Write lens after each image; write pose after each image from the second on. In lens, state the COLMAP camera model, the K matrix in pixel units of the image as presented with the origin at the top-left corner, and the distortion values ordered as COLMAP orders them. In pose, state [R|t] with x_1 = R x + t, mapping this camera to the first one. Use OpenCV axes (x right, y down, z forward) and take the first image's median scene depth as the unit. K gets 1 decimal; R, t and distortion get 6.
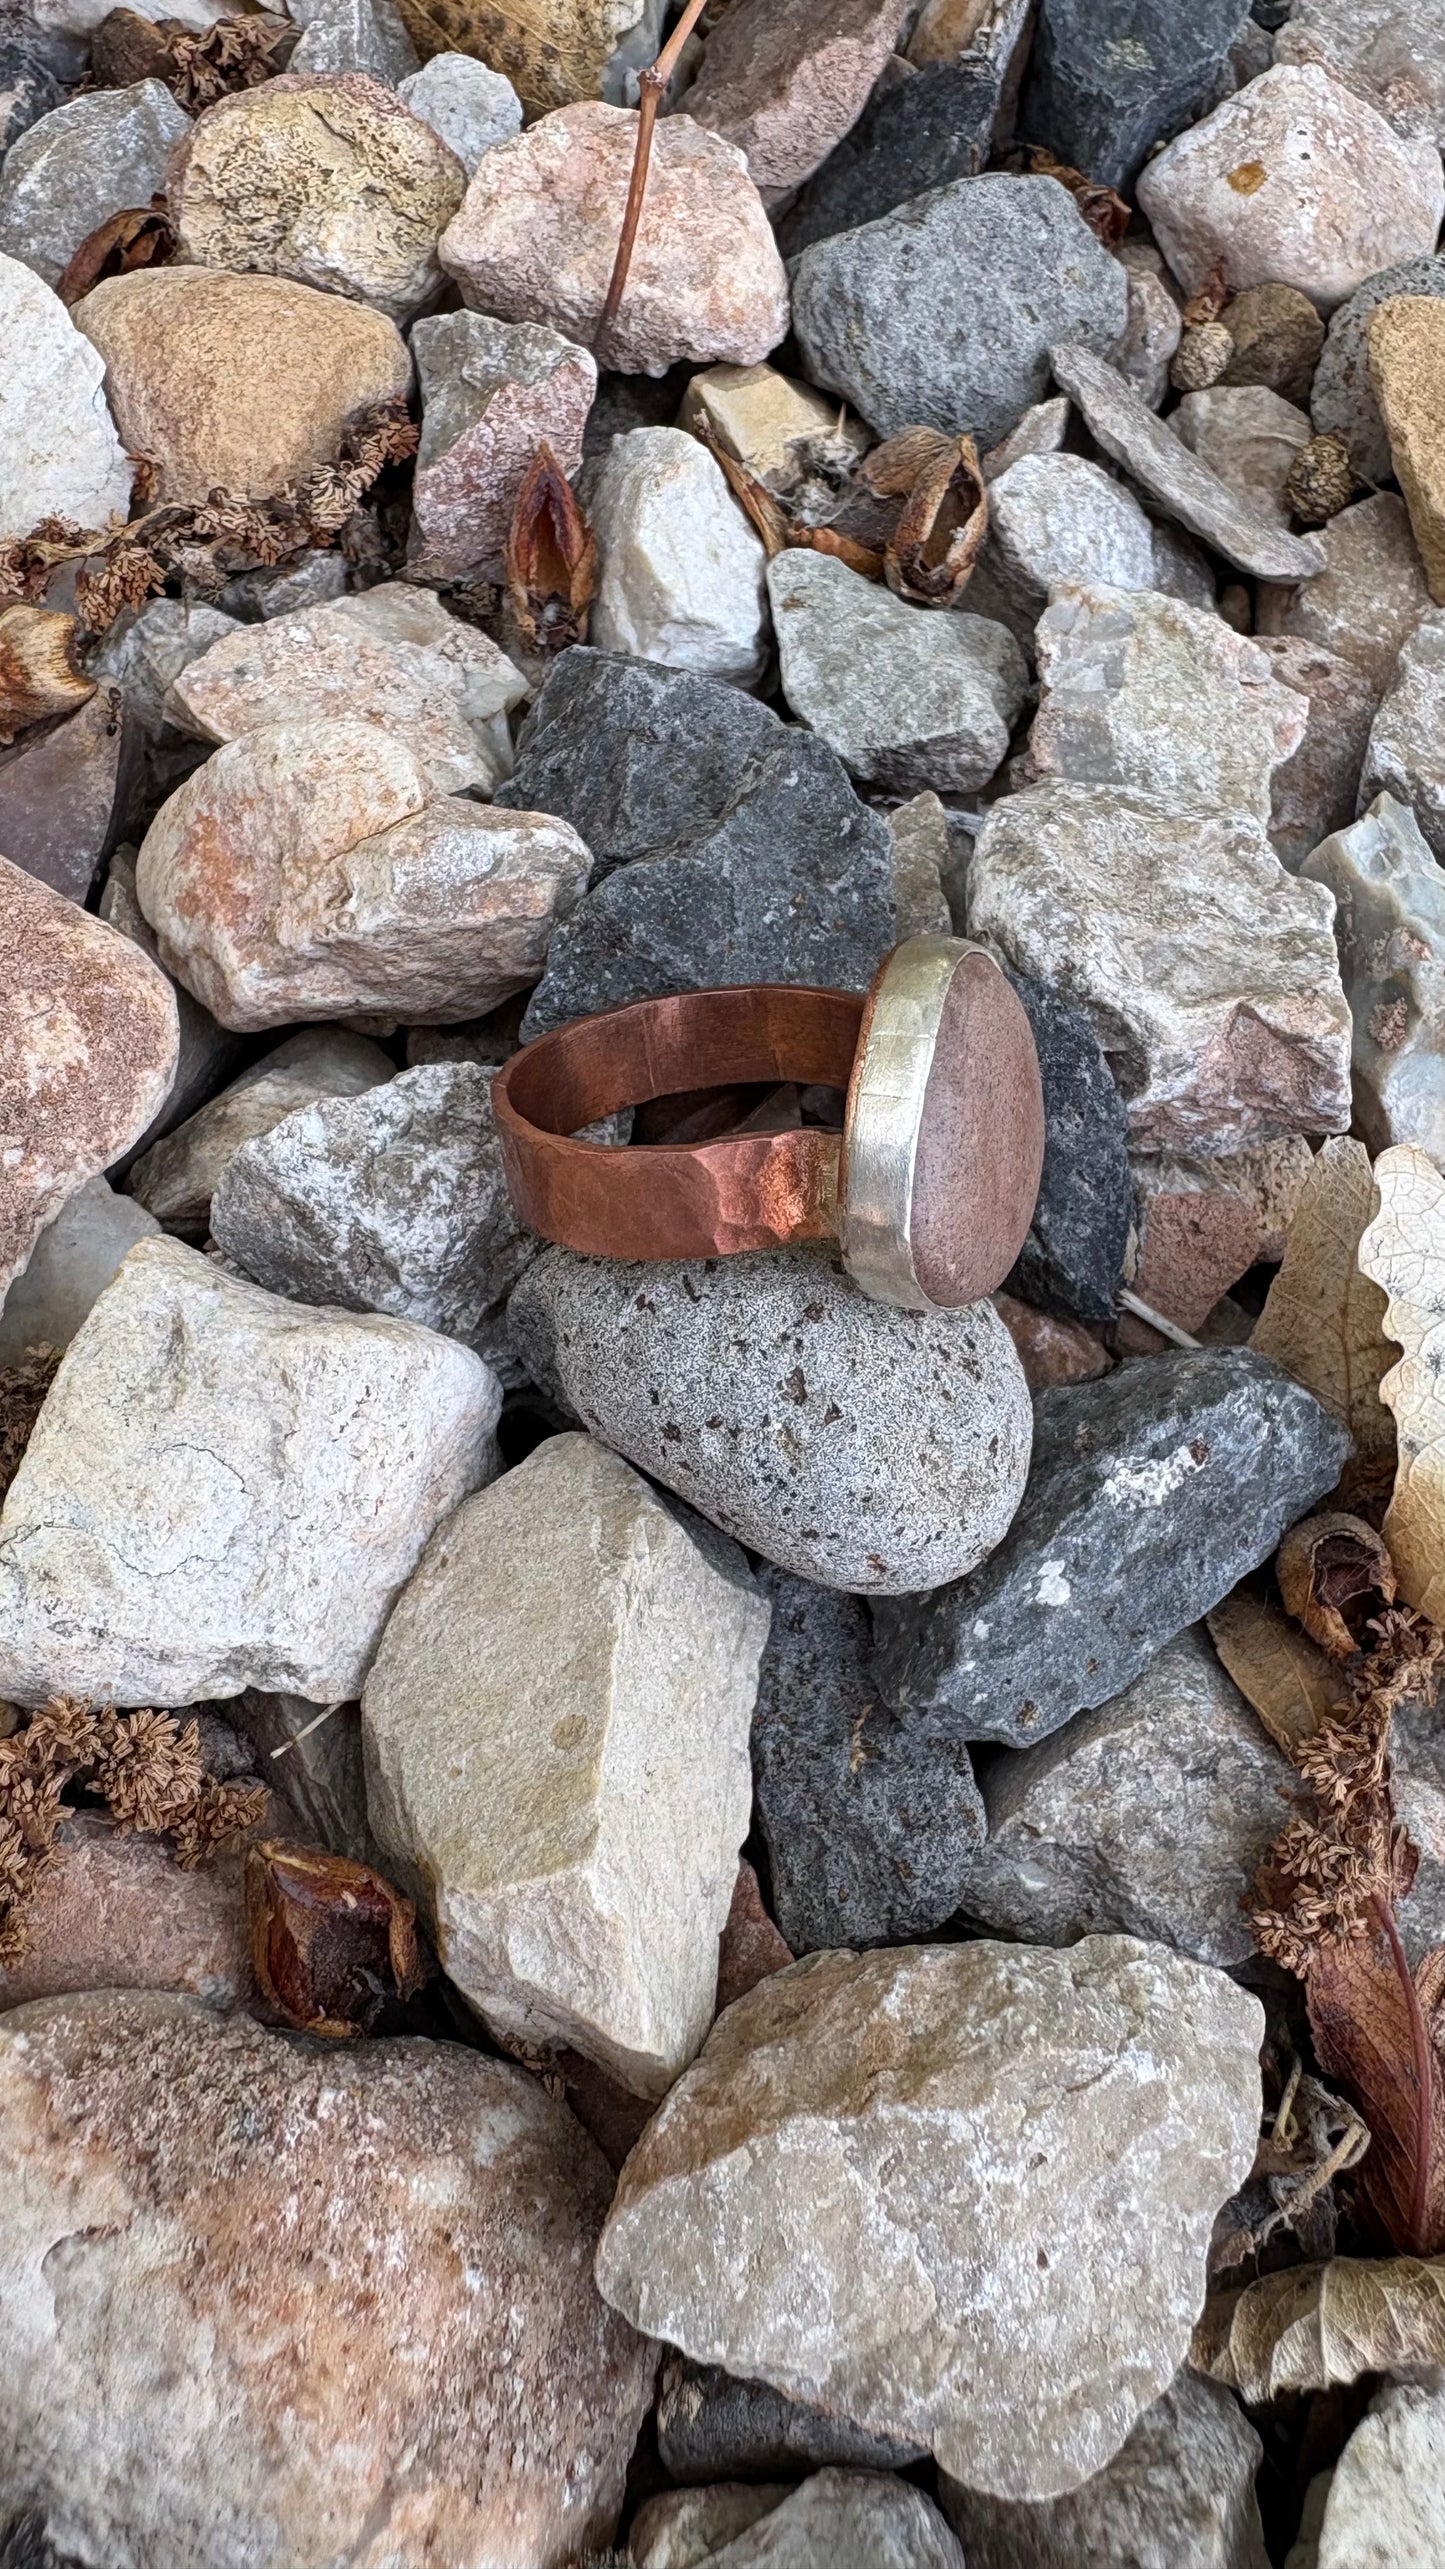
lens RADIAL K [[1990.5, 0, 715.9], [0, 1990.5, 1148.6], [0, 0, 1]] dist [0.002100, 0.001045]
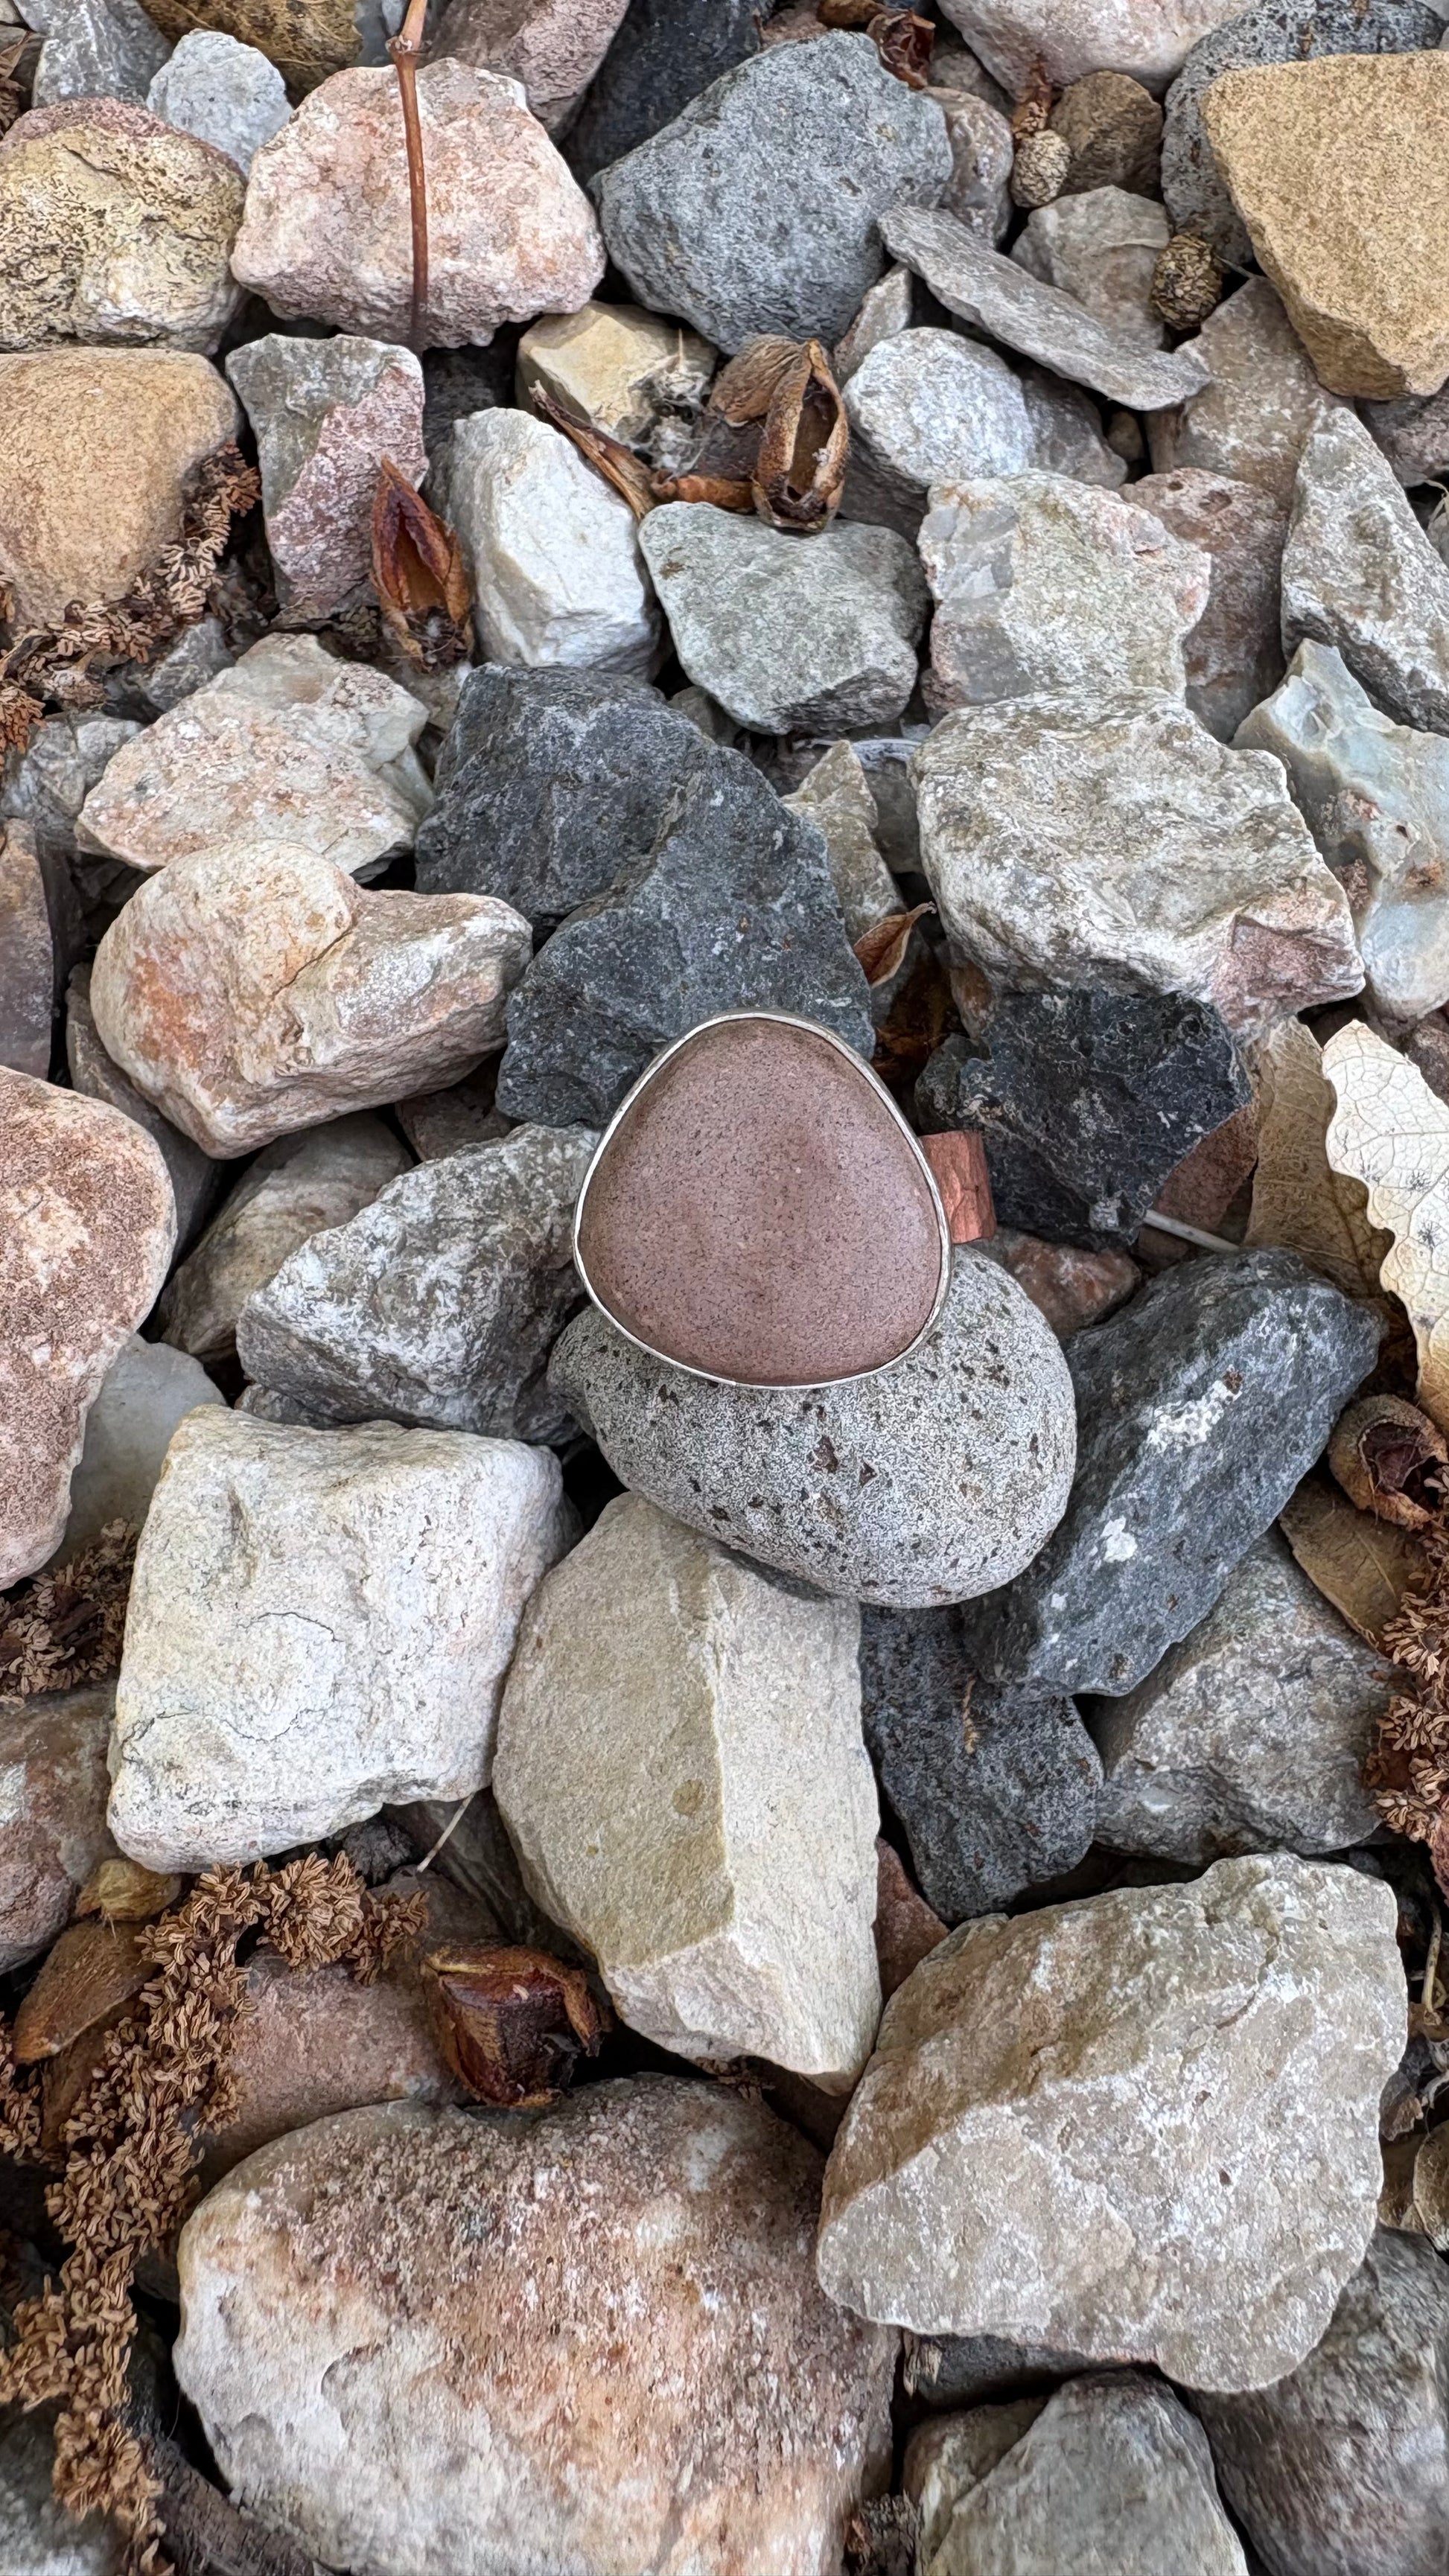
lens RADIAL K [[1994.7, 0, 723.8], [0, 1994.7, 1117.6], [0, 0, 1]] dist [-0.000844, 0.005563]
pose [[0.975285, -0.216583, -0.043718, 0.049240], [0.220281, 0.968499, 0.116131, -0.124302], [0.017189, -0.122891, 0.992271, -0.000936]]
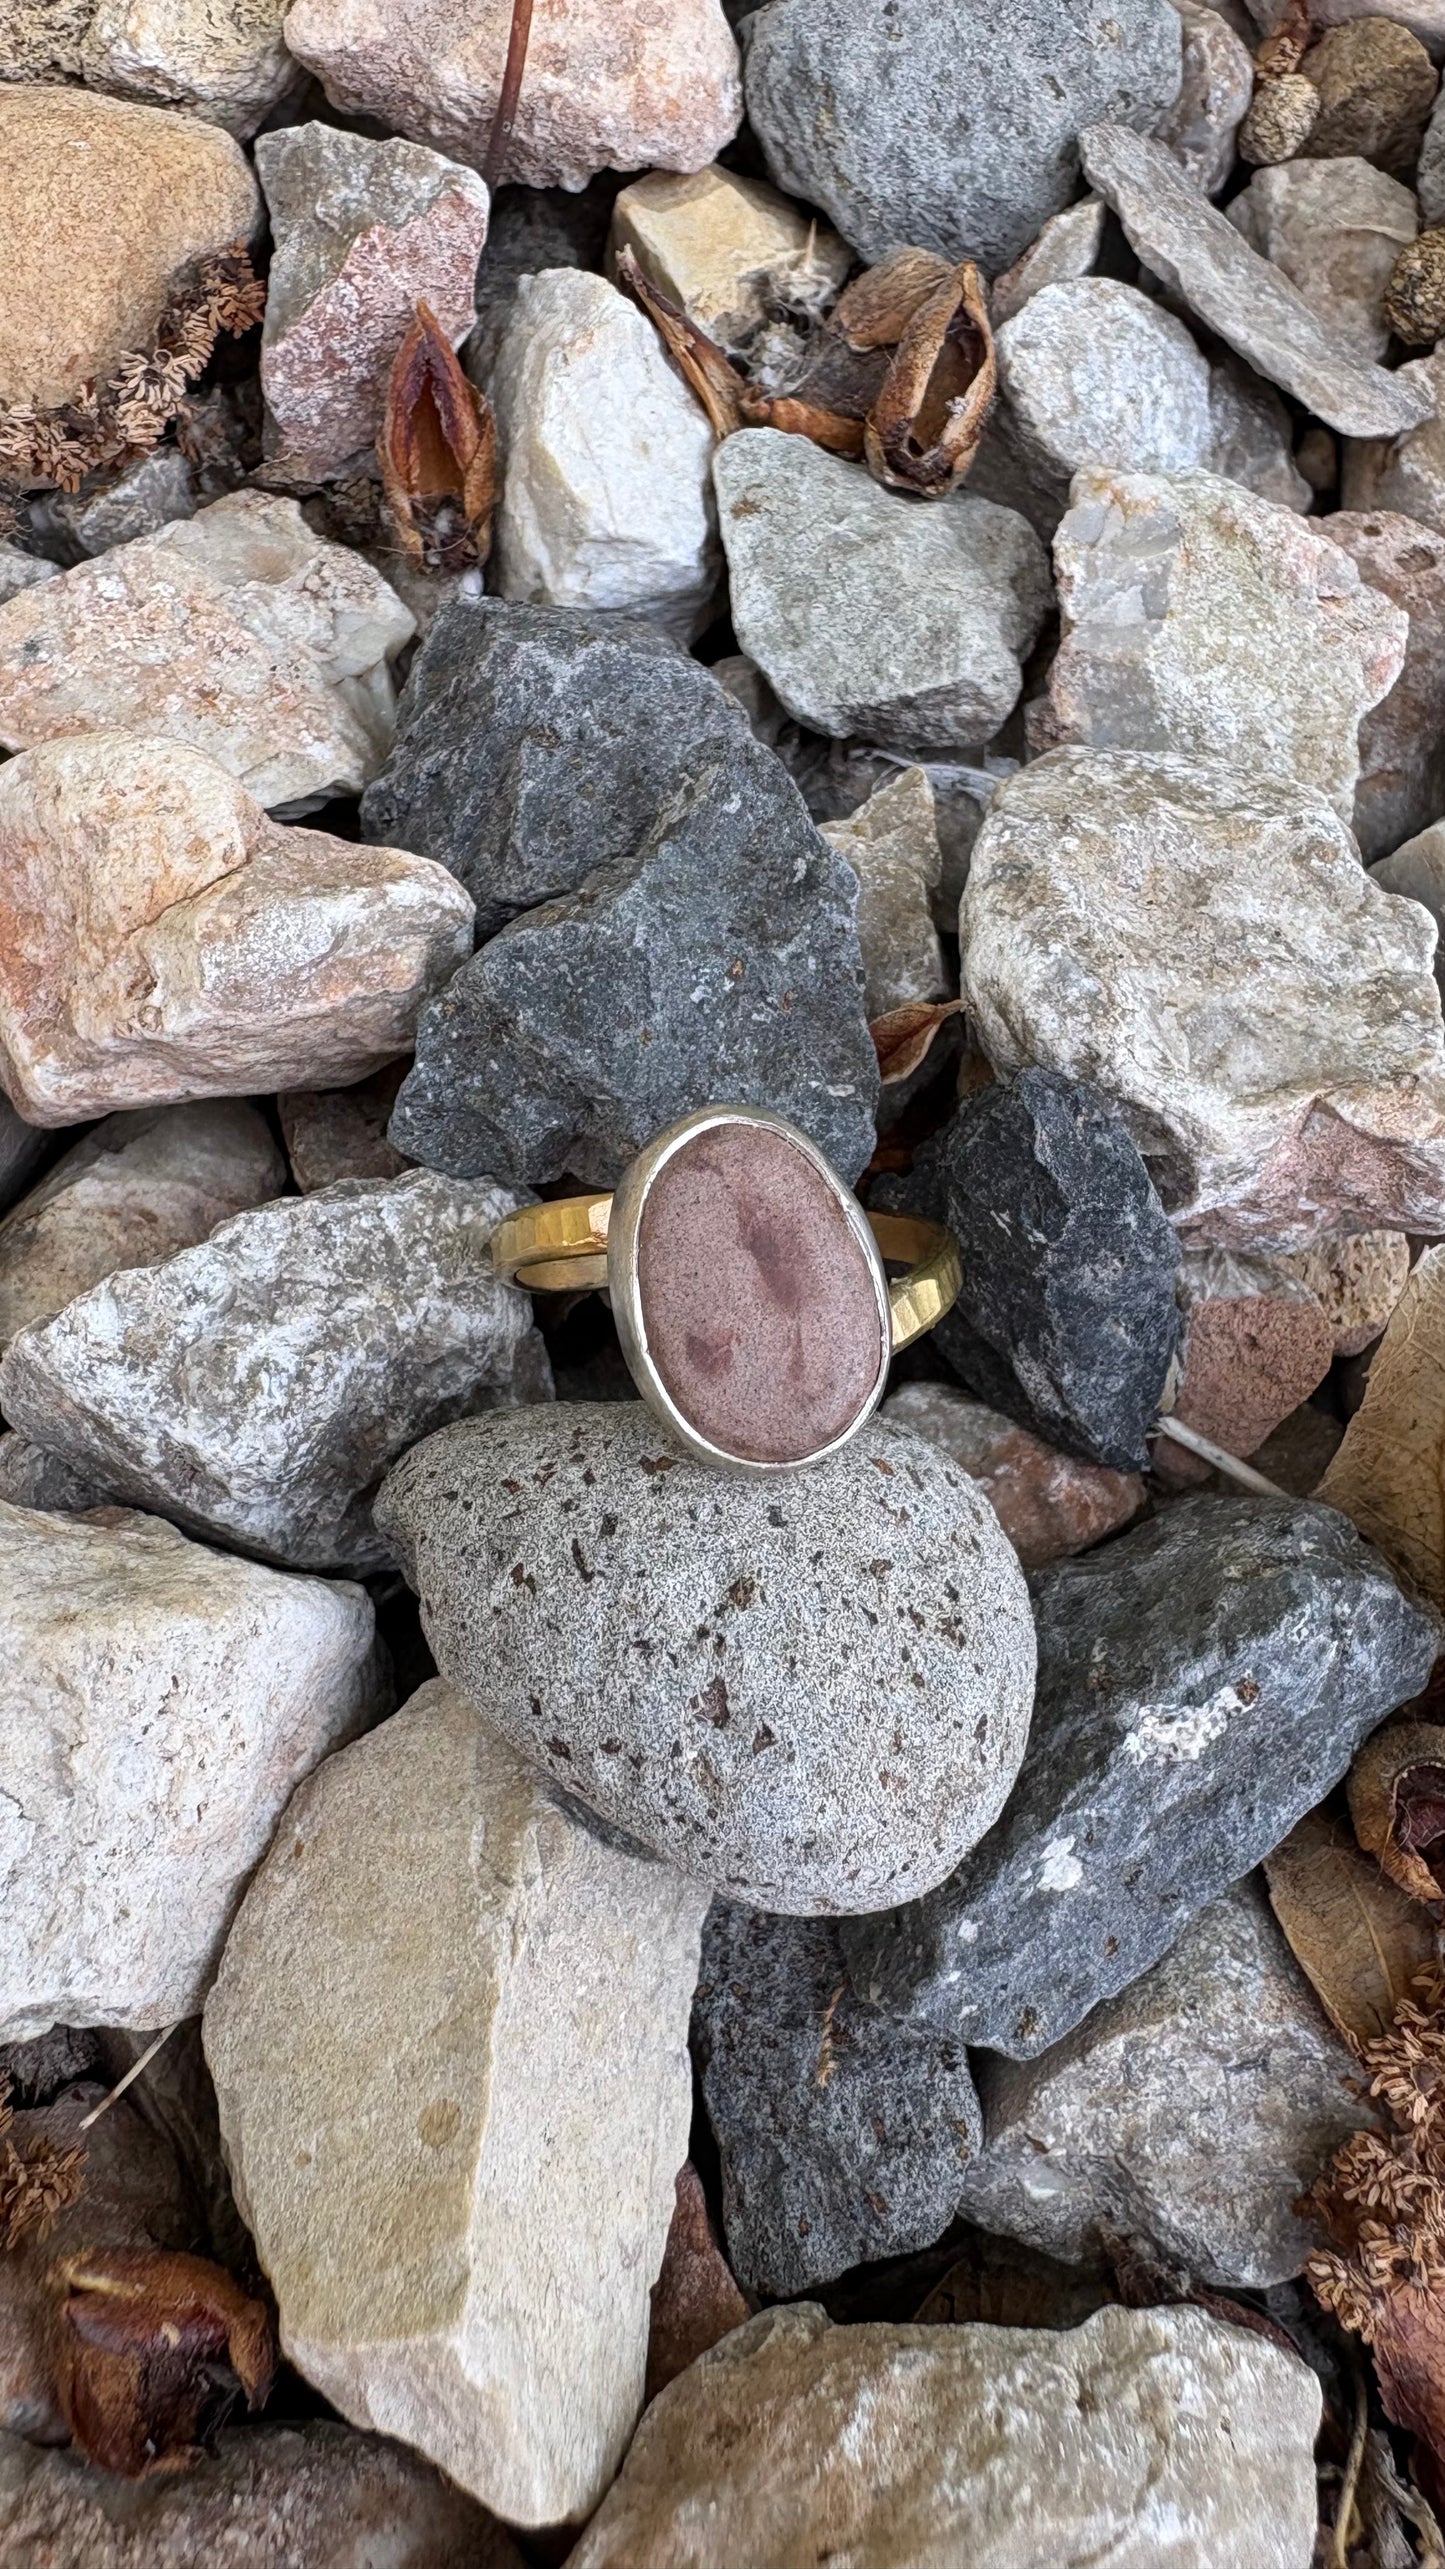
lens RADIAL K [[1972.0, 0, 722.1], [0, 1972.0, 1096.3], [0, 0, 1]] dist [0.003248, -0.002745]
pose [[0.999077, -0.021041, -0.037451, 0.055016], [0.025993, 0.990218, 0.137088, -0.154676], [0.034200, -0.137935, 0.989851, 0.203232]]
